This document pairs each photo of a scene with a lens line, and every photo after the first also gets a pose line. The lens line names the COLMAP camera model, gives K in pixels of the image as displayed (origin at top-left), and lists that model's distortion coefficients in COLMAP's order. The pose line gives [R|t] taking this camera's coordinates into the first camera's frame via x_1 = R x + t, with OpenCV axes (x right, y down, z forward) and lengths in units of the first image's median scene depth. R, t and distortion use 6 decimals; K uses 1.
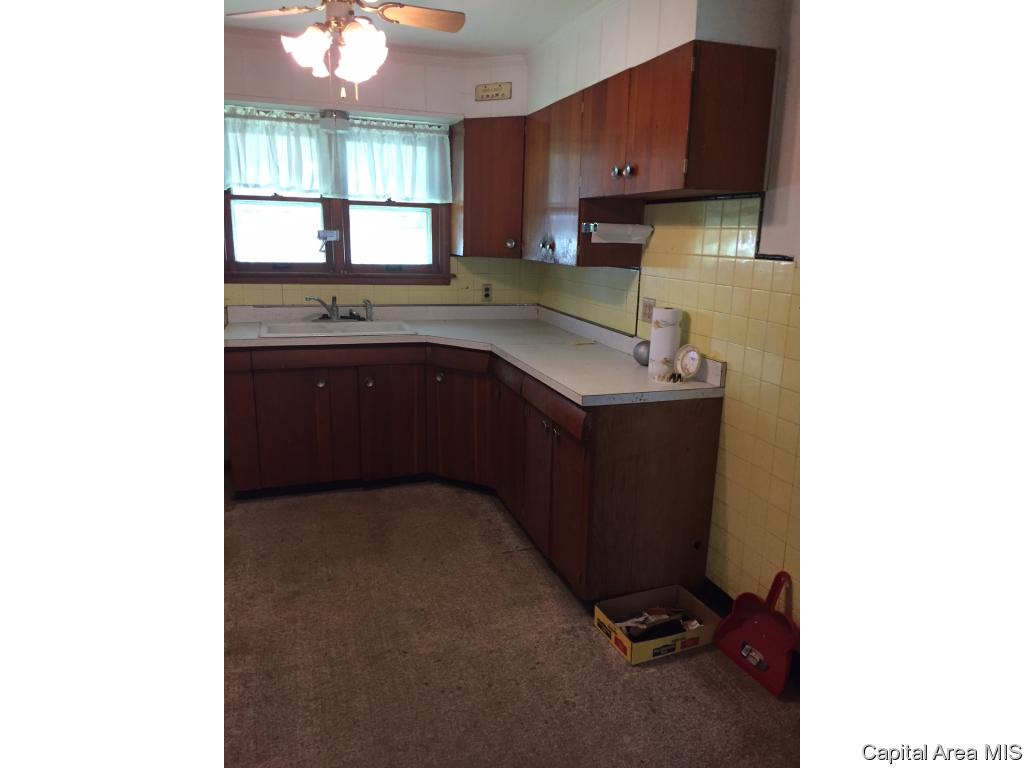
lens RADIAL K [[653.4, 0, 513.5], [0, 653.4, 384.3], [0, 0, 1]] dist [0.010907, -0.001222]
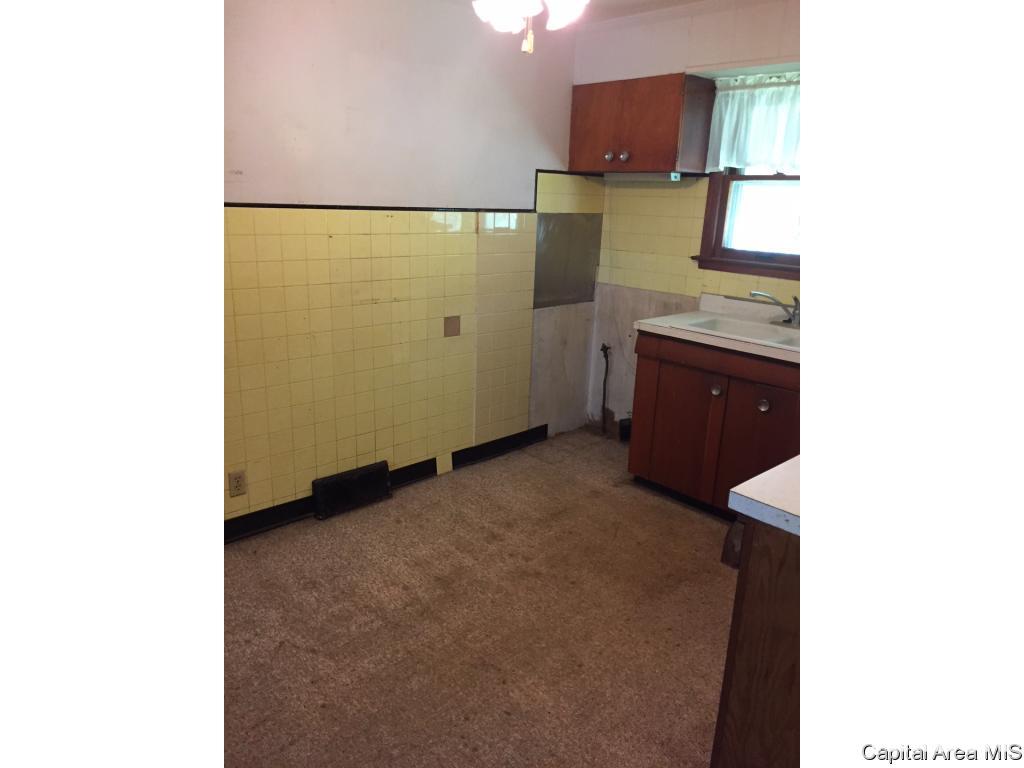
lens RADIAL K [[653.4, 0, 513.3], [0, 653.4, 383.6], [0, 0, 1]] dist [0.010907, -0.001222]
pose [[0.415812, 0.249987, -0.874418, 0.341410], [-0.246002, 0.956553, 0.156488, -0.078435], [0.875547, 0.150039, 0.459244, 0.361748]]
